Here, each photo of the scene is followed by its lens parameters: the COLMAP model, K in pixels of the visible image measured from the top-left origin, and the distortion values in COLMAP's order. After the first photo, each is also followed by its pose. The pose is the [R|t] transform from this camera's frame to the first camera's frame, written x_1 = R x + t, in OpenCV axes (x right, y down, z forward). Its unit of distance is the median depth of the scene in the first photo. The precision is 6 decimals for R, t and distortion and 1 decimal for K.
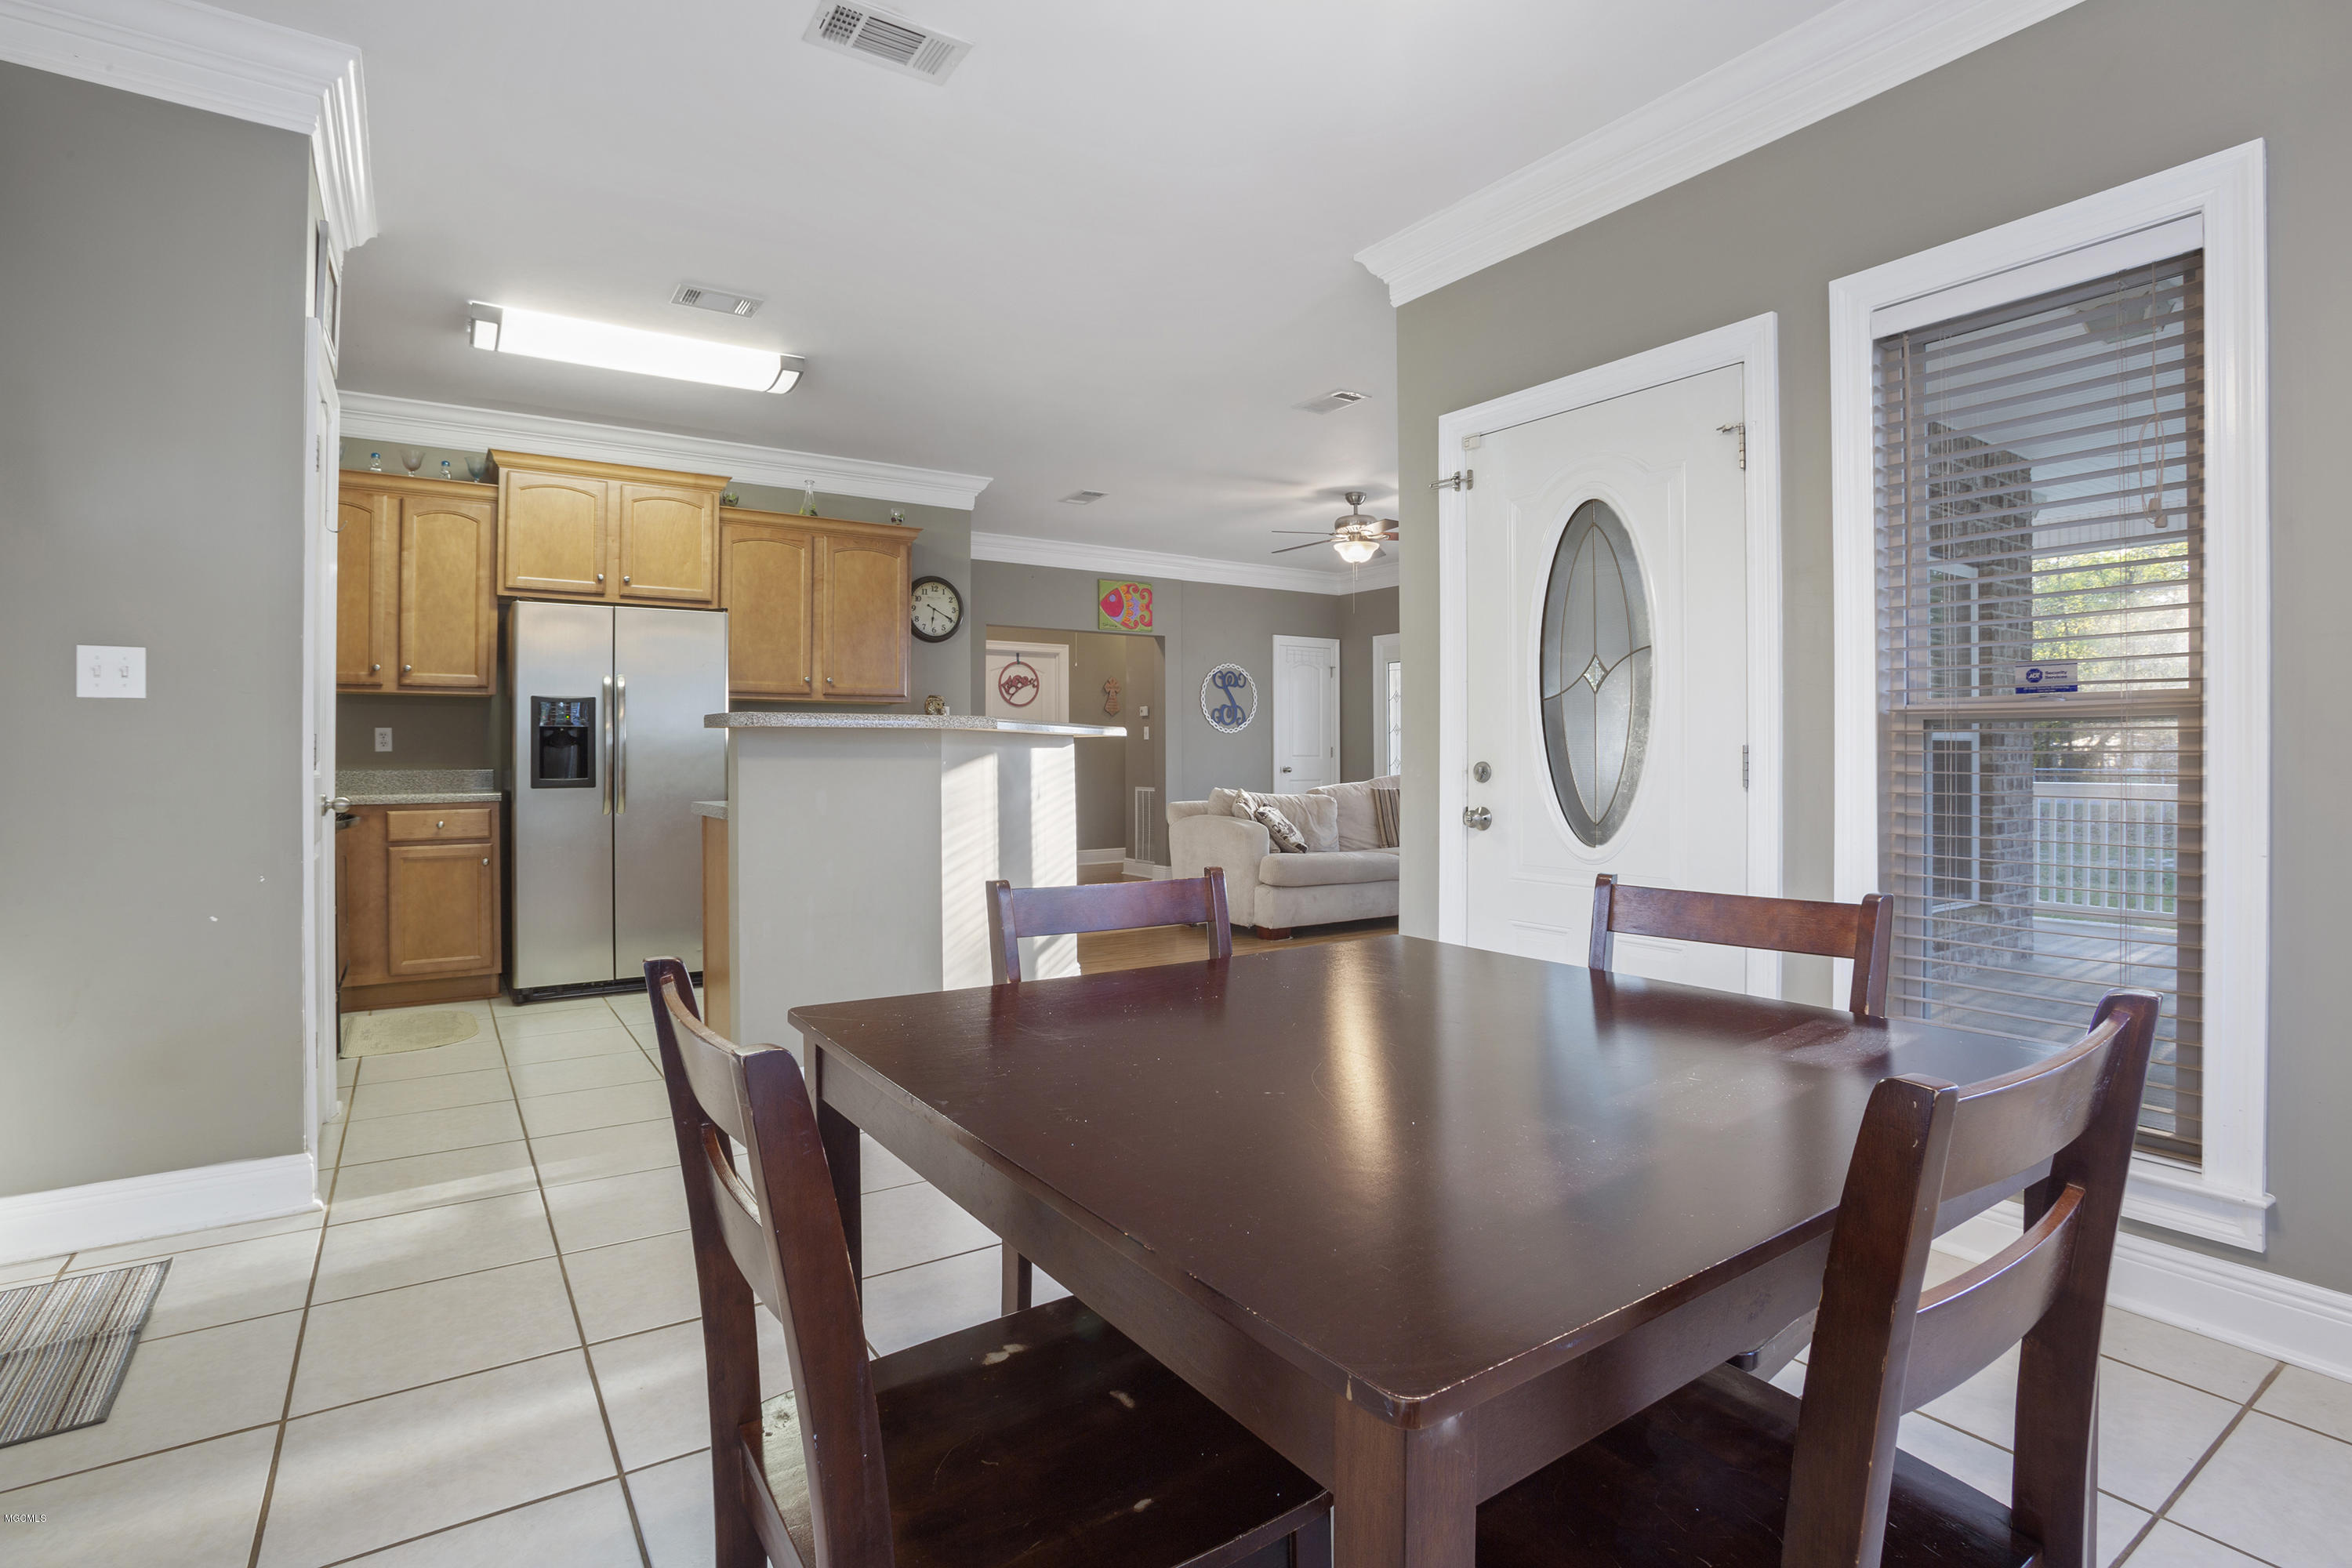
lens RADIAL K [[1159.7, 0, 1167.3], [0, 1159.7, 752.3], [0, 0, 1]] dist [-0.074635, 0.038357]
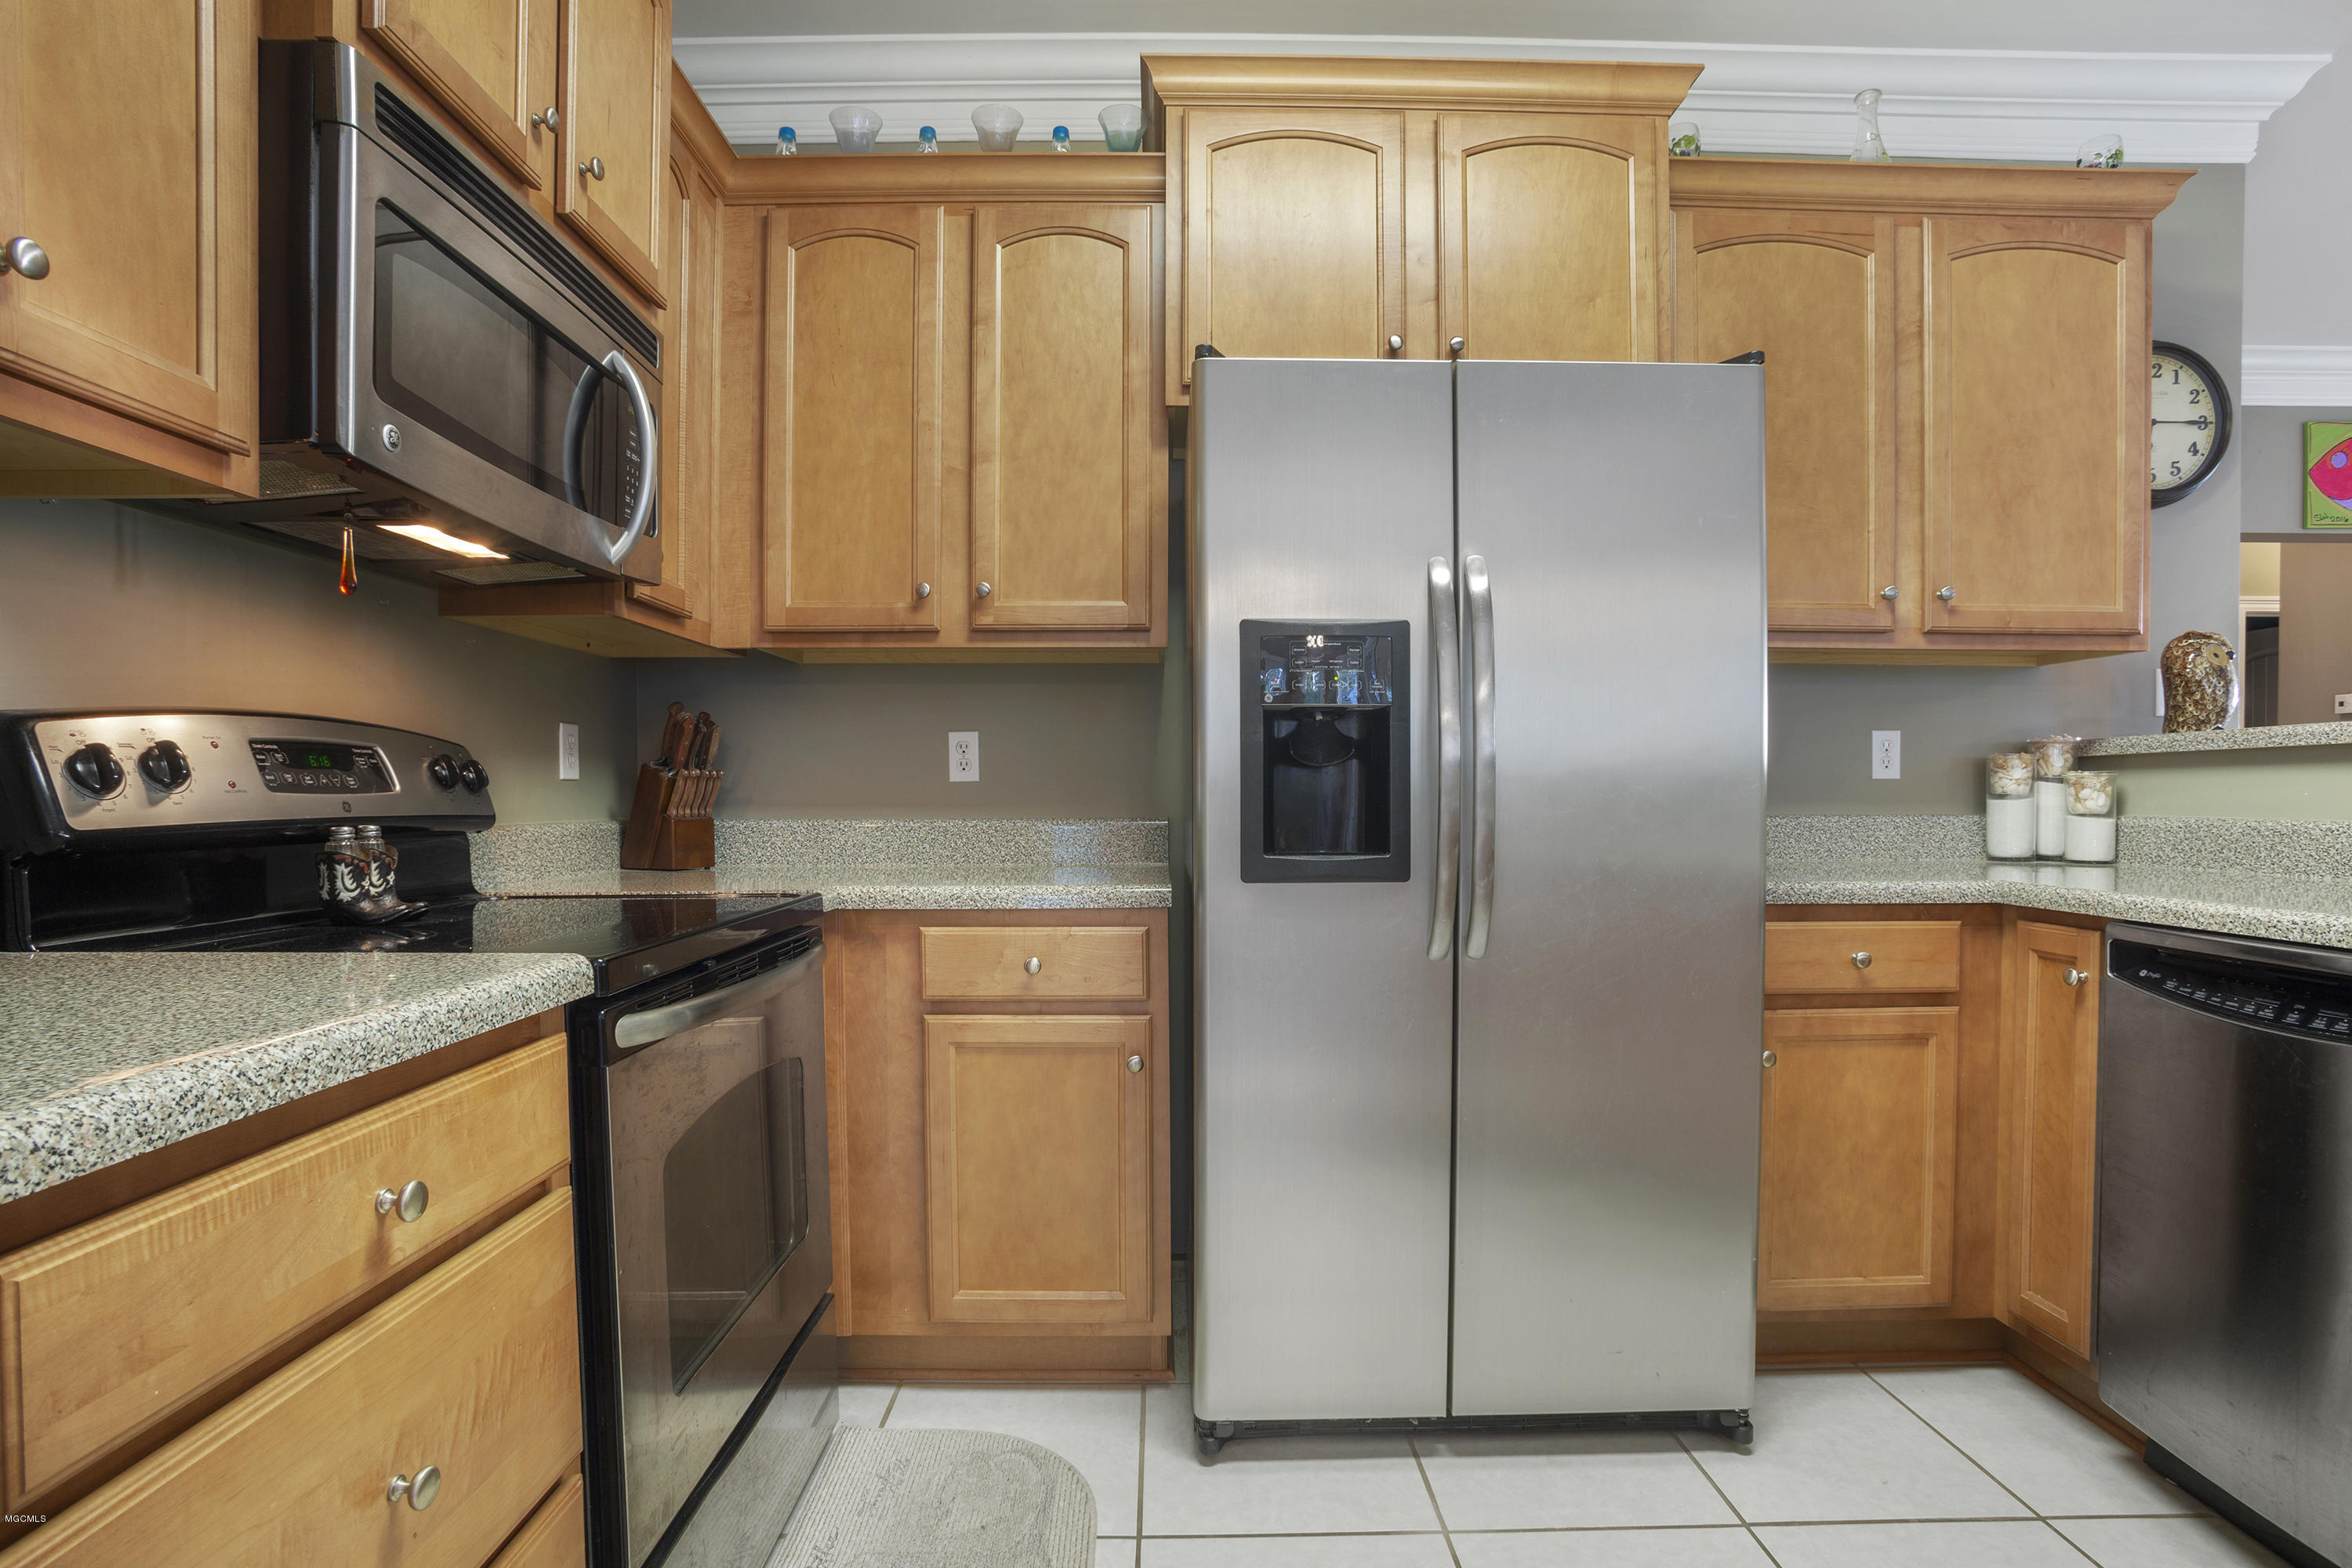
lens RADIAL K [[1162.7, 0, 1154.7], [0, 1162.7, 770.1], [0, 0, 1]] dist [-0.086926, 0.039007]
pose [[0.833069, -0.008230, -0.553107, -0.328927], [-0.001386, 0.999855, -0.016964, 0.002445], [0.553167, 0.014899, 0.832937, 0.589068]]
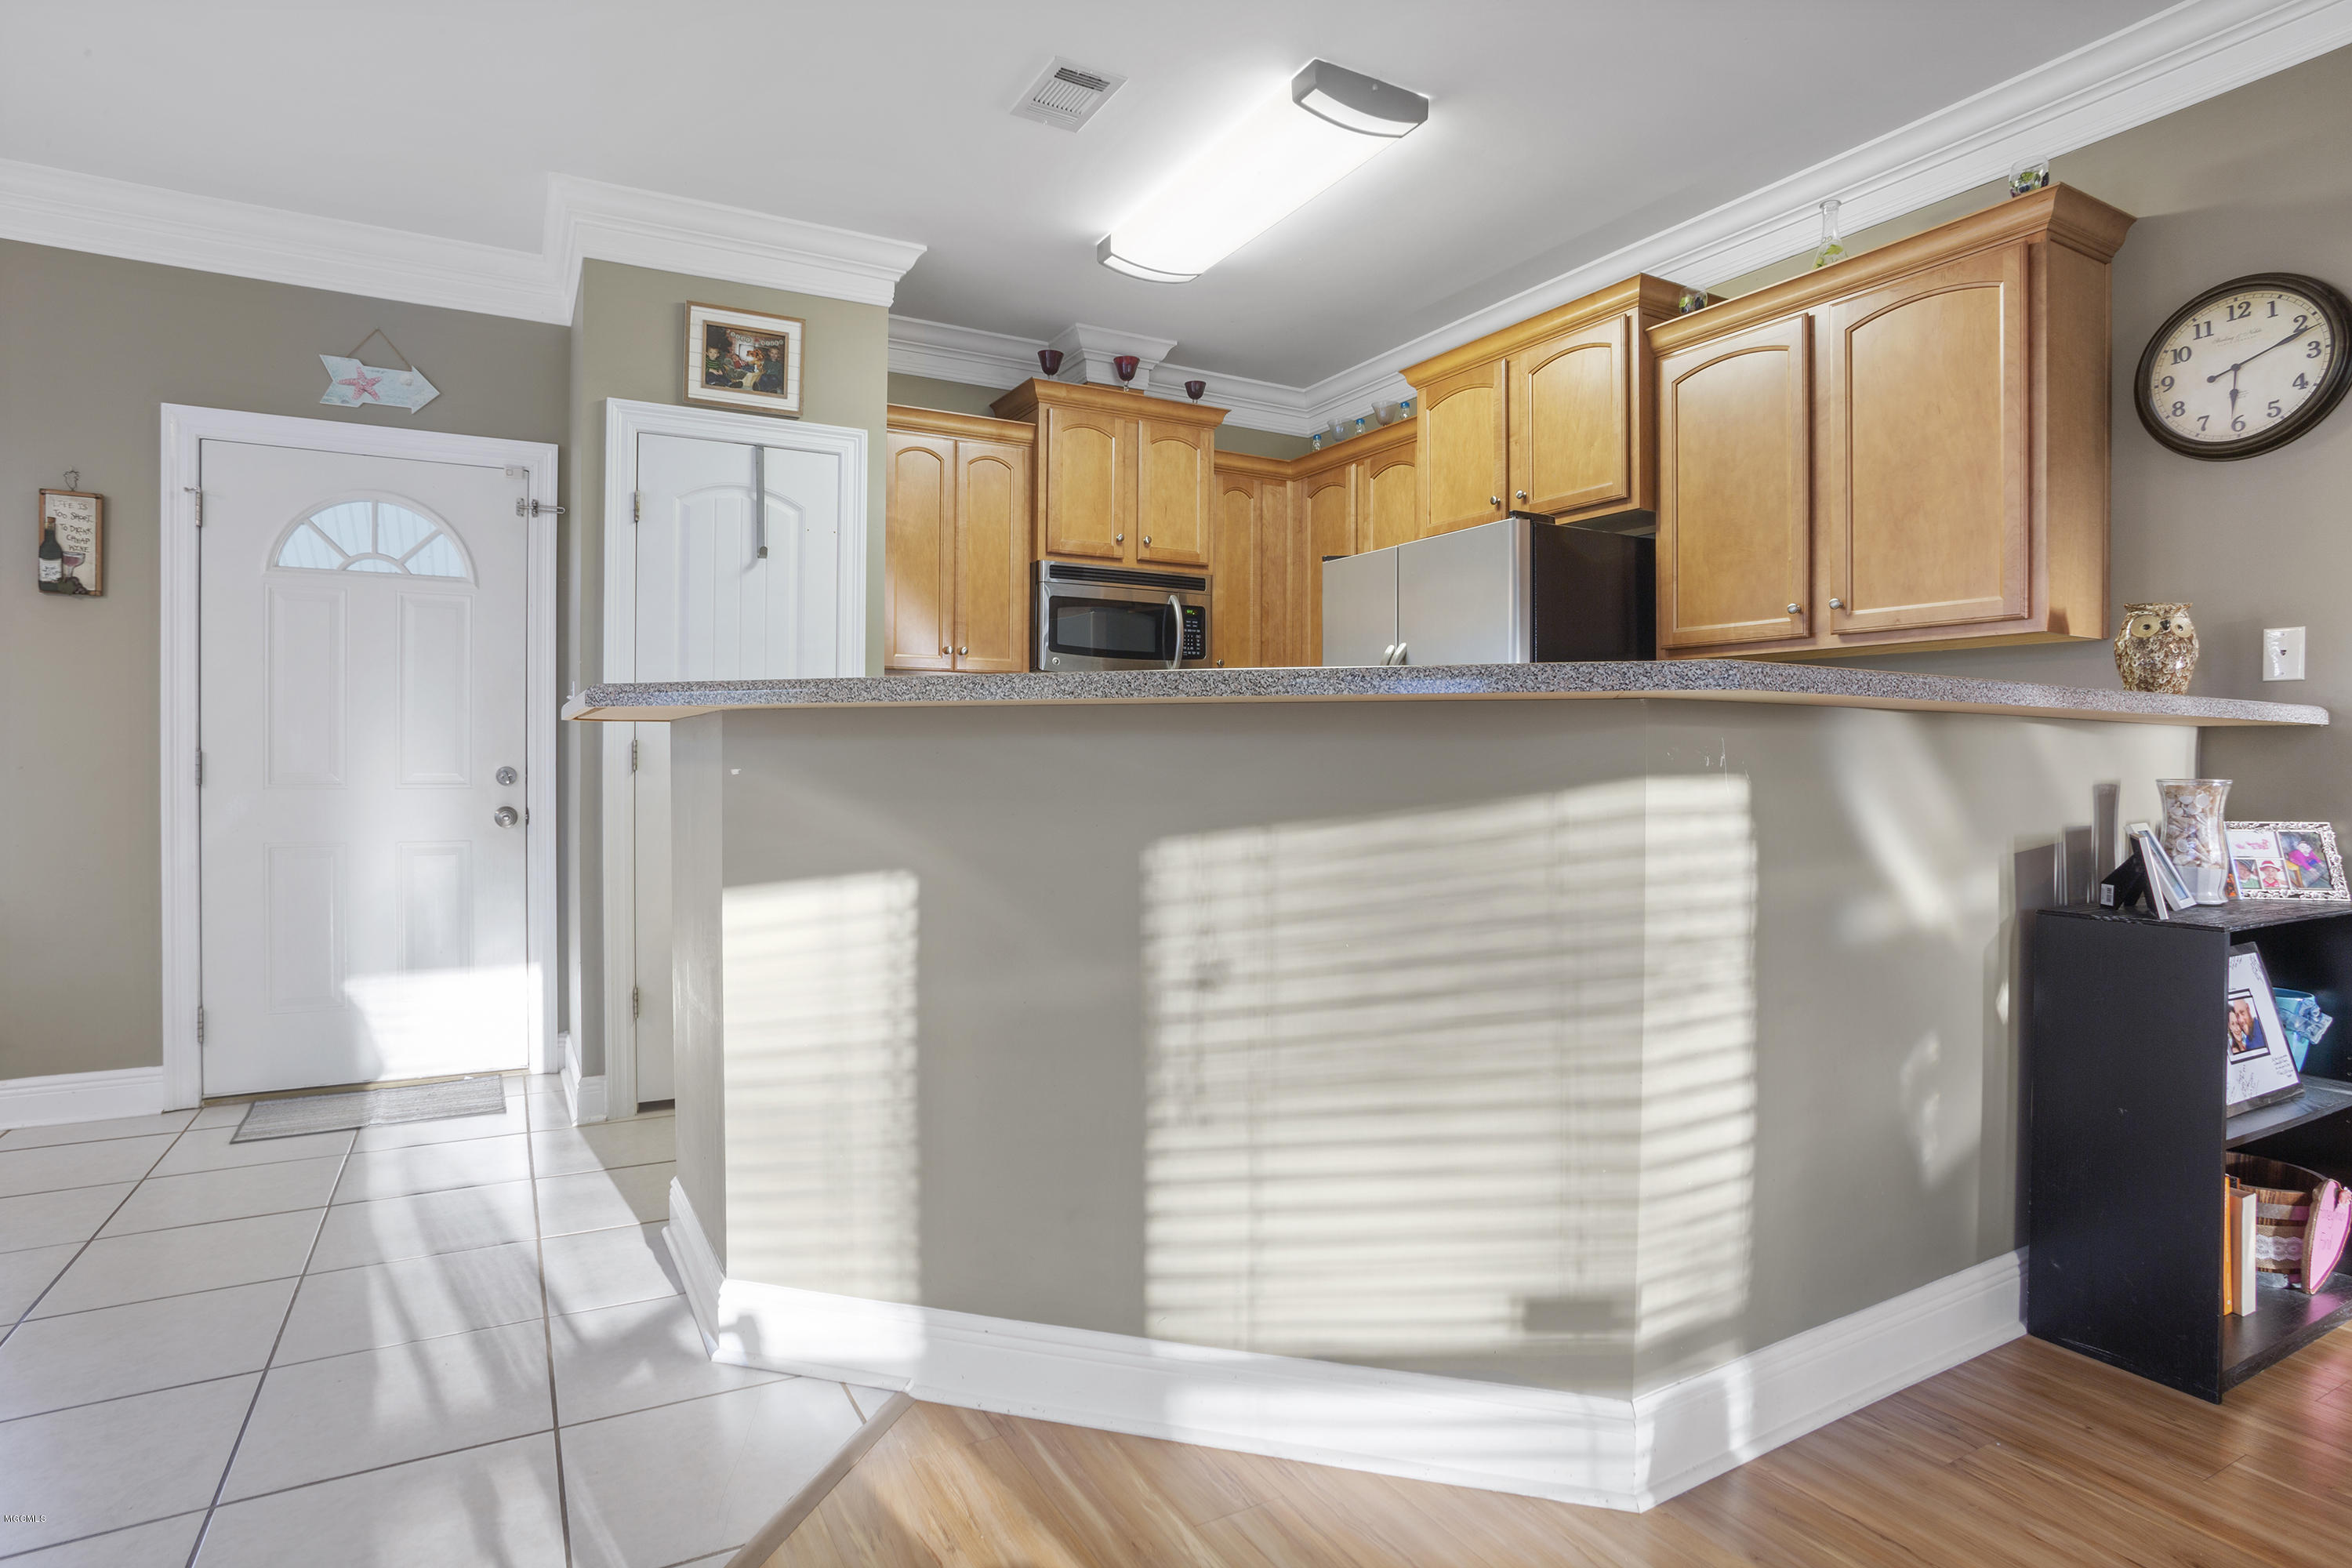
lens RADIAL K [[1291.8, 0, 1161.6], [0, 1291.8, 776.5], [0, 0, 1]] dist [0.002176, 0.001205]
pose [[-0.086775, 0.006413, -0.996207, 0.285121], [-0.009291, 0.999931, 0.007246, 0.008295], [0.996185, 0.009885, -0.086709, 0.825005]]
